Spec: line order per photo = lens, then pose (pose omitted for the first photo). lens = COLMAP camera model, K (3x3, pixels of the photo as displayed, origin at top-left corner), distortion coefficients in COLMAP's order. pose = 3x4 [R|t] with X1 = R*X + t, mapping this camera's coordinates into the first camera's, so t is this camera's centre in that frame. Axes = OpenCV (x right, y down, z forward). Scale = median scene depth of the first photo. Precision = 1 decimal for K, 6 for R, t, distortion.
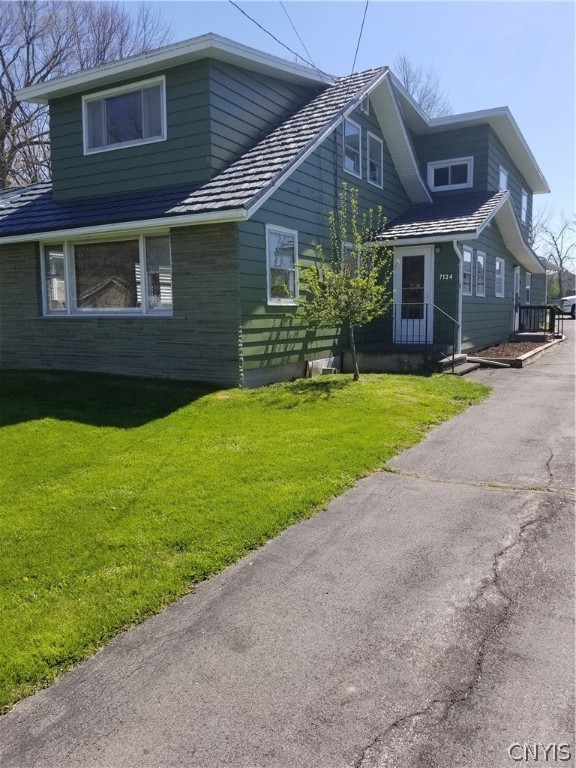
lens RADIAL K [[604.2, 0, 288.3], [0, 604.2, 388.3], [0, 0, 1]] dist [0.063200, -0.092875]
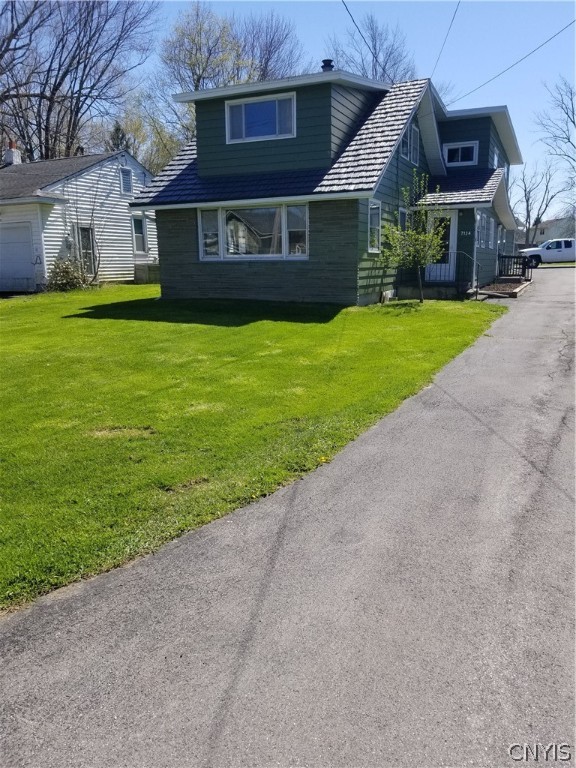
lens RADIAL K [[604.2, 0, 289.0], [0, 604.2, 398.6], [0, 0, 1]] dist [0.063200, -0.092875]
pose [[0.995651, -0.017622, 0.091484, -0.285392], [0.009158, 0.995706, 0.092123, 0.065227], [-0.092715, -0.090885, 0.991536, -0.400182]]
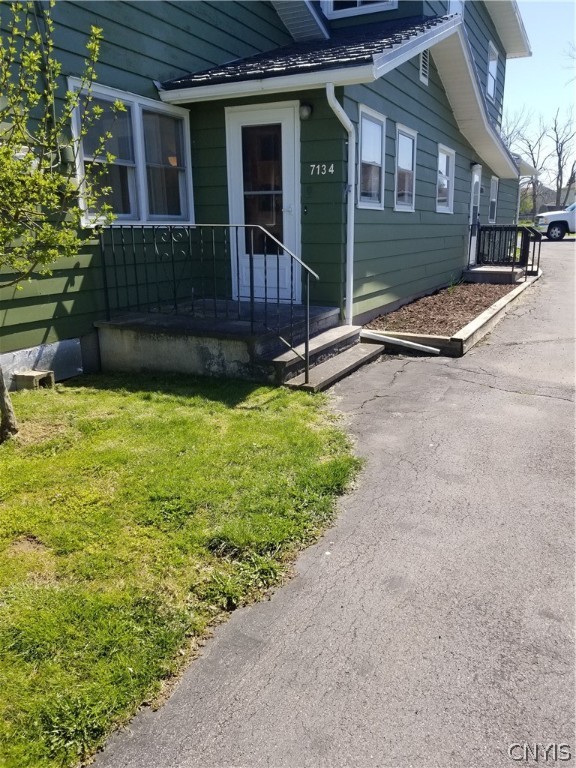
lens RADIAL K [[604.2, 0, 290.8], [0, 604.2, 382.3], [0, 0, 1]] dist [0.063200, -0.092875]
pose [[0.998700, -0.003577, 0.050853, 0.207592], [-0.002861, 0.992031, 0.125961, -0.073244], [-0.050898, -0.125942, 0.990731, 0.485591]]
